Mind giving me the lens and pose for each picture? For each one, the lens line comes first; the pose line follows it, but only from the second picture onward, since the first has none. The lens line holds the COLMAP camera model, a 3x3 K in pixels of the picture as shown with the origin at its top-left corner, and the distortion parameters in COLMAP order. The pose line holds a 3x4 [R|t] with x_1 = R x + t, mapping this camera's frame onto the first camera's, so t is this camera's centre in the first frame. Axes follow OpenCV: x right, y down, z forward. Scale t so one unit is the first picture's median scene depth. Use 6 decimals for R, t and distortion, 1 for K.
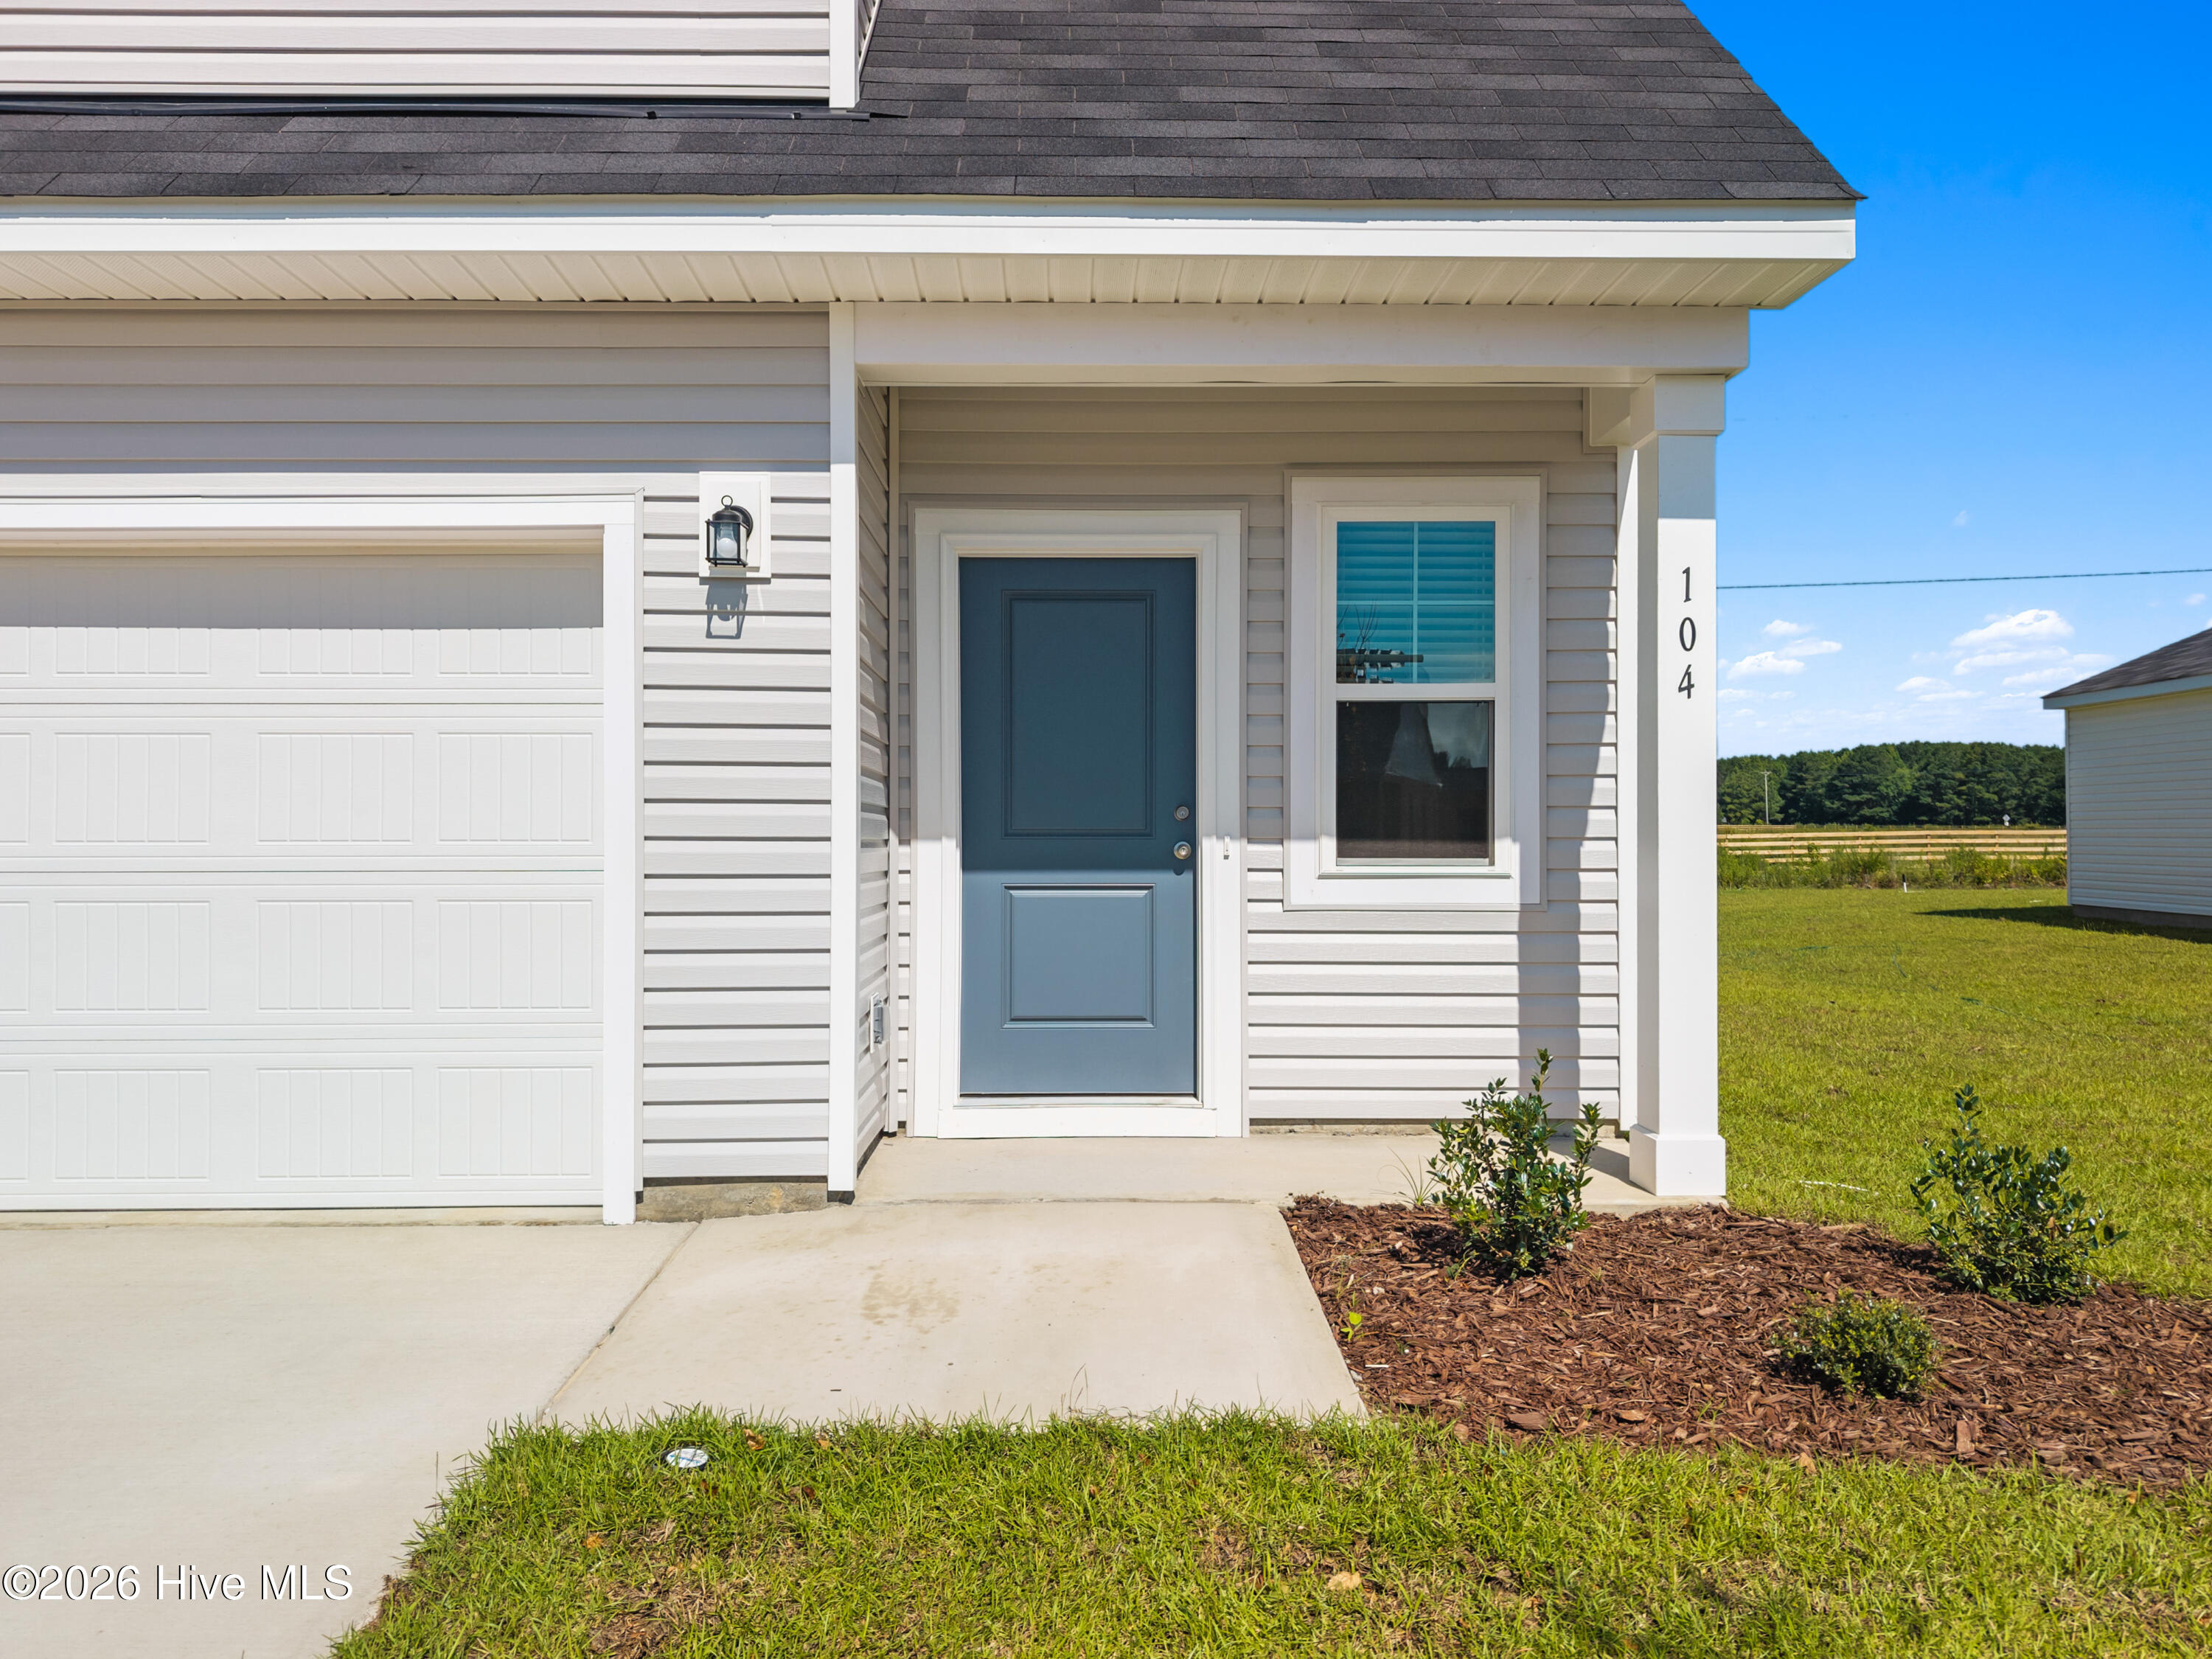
lens RADIAL K [[1521.0, 0, 1106.0], [0, 1521.0, 829.5], [0, 0, 1]] dist [0.007859, 0.001390]
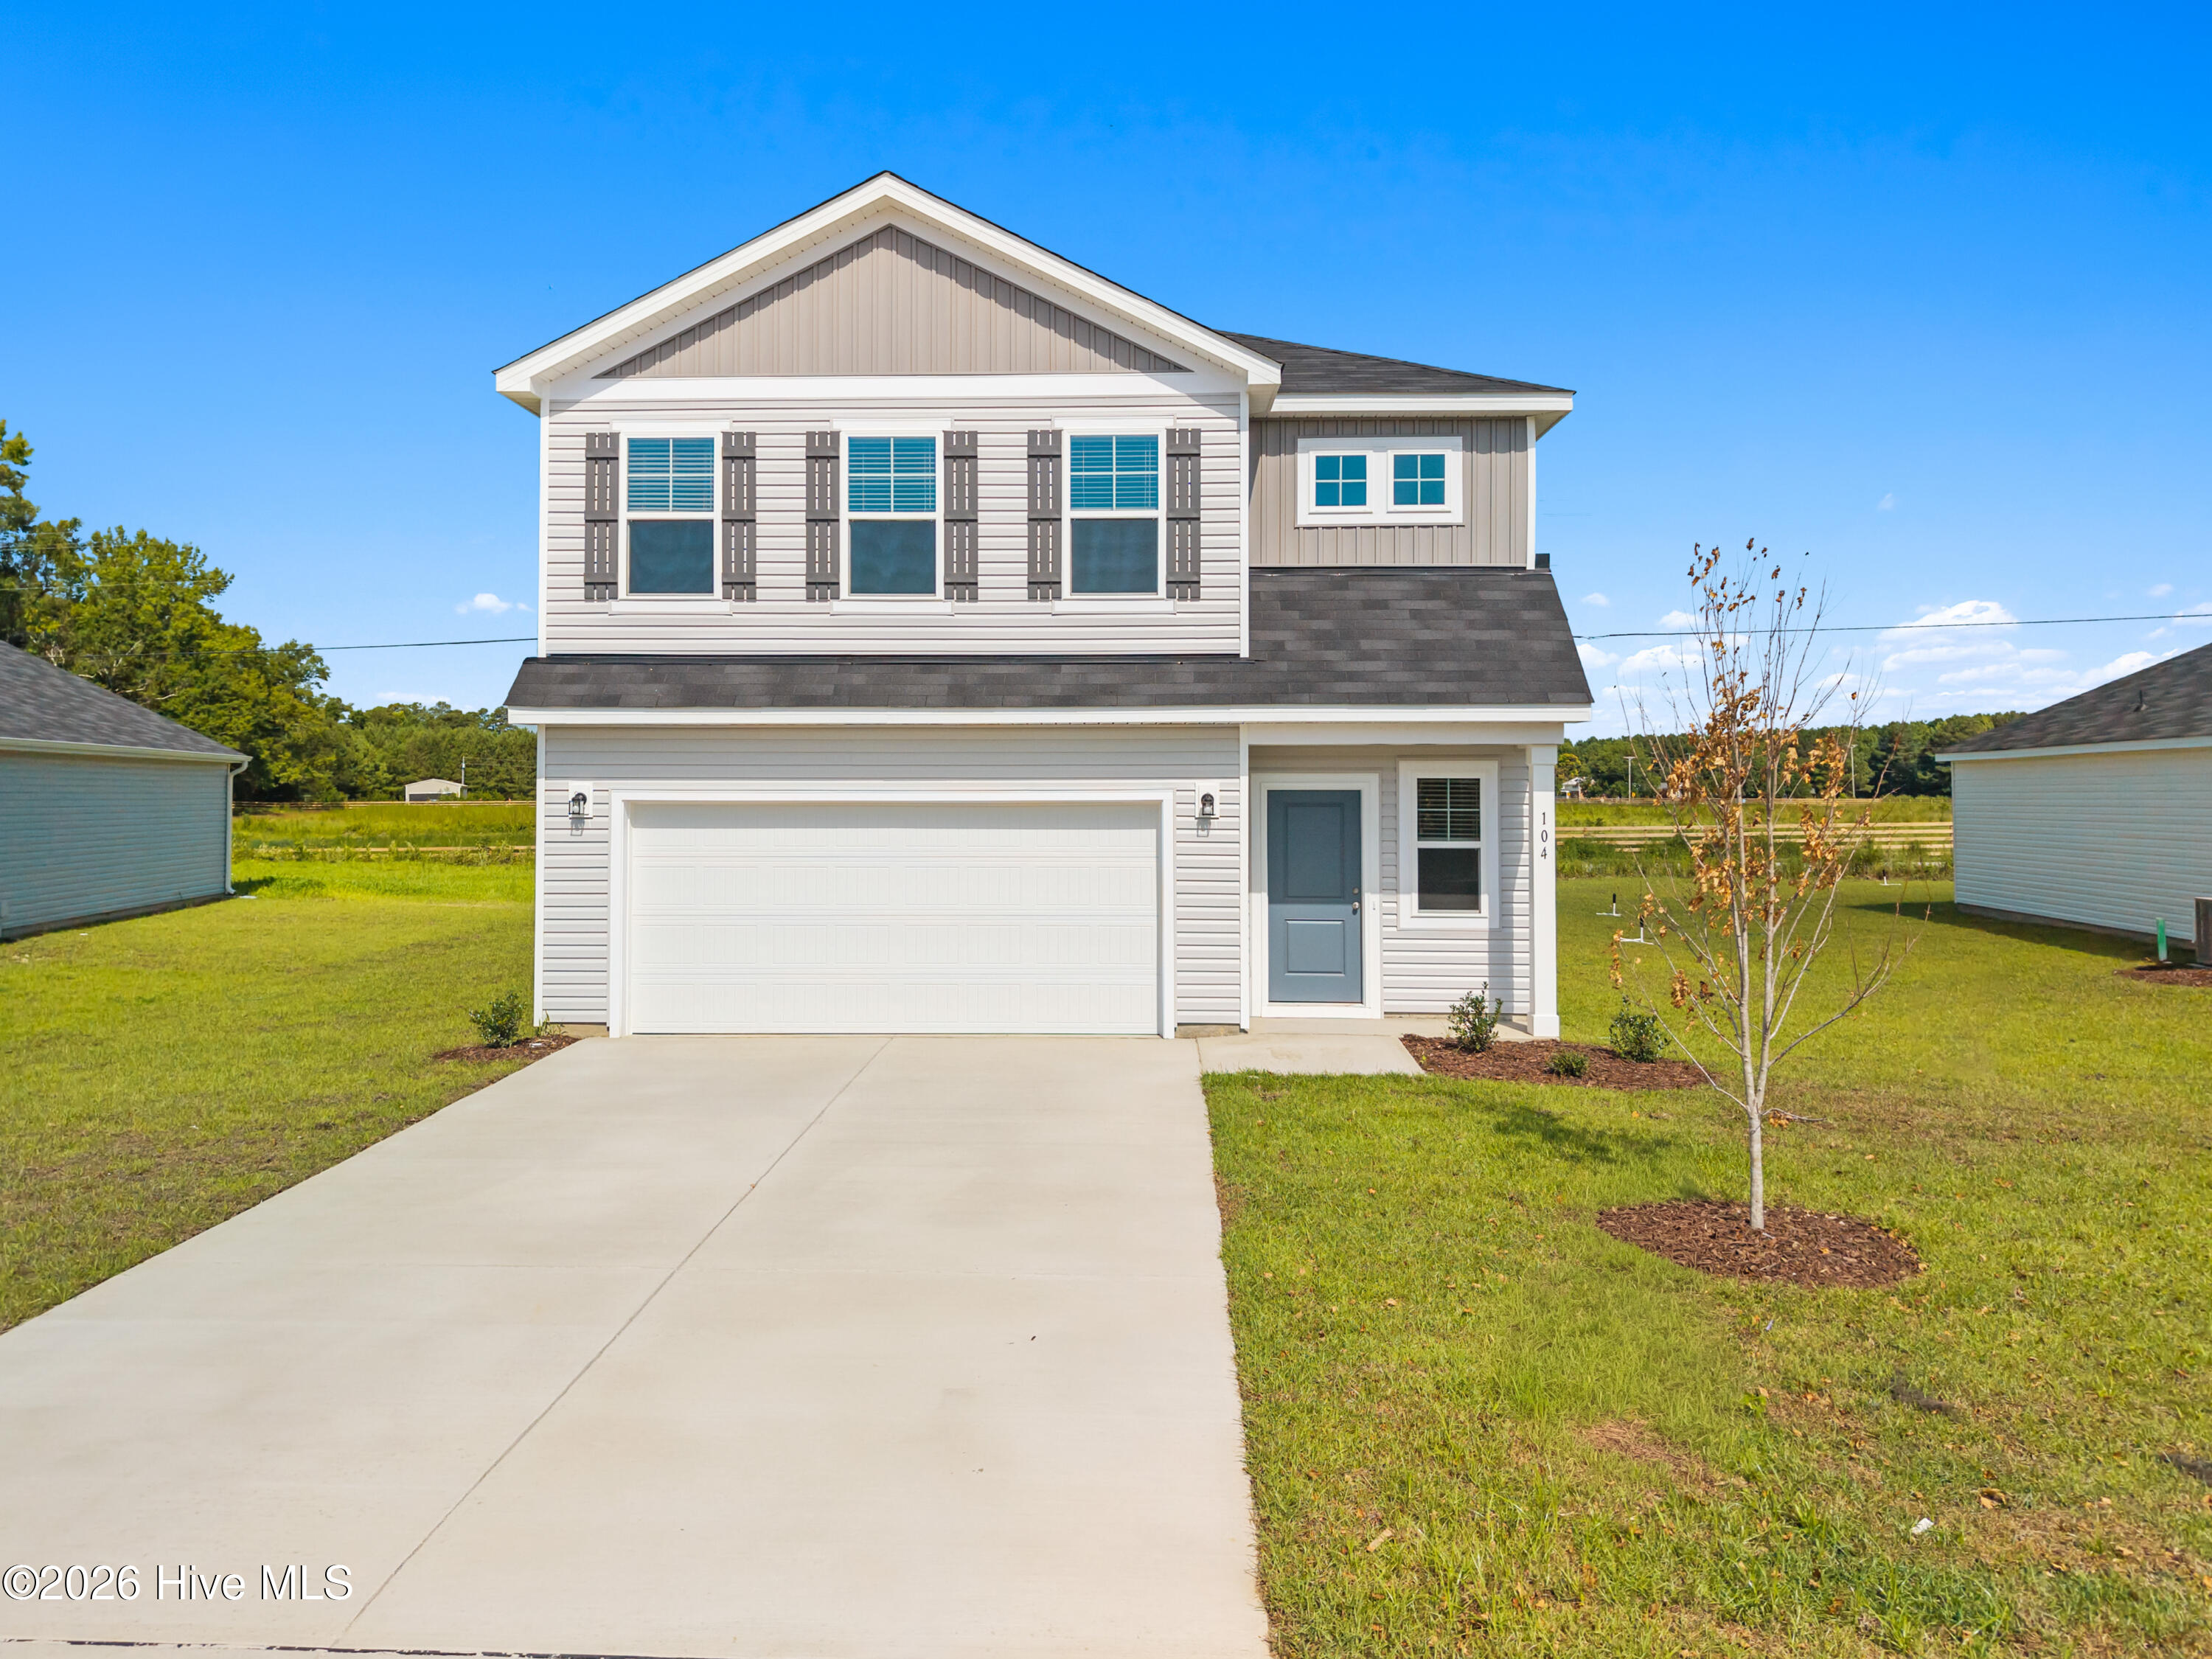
lens RADIAL K [[1374.5, 0, 1100.7], [0, 1374.5, 779.0], [0, 0, 1]] dist [0.001399, -0.001305]
pose [[0.997140, -0.001109, -0.075571, -0.235600], [-0.000668, 0.999724, -0.023481, -0.168036], [0.075576, 0.023464, 0.996864, -1.550081]]
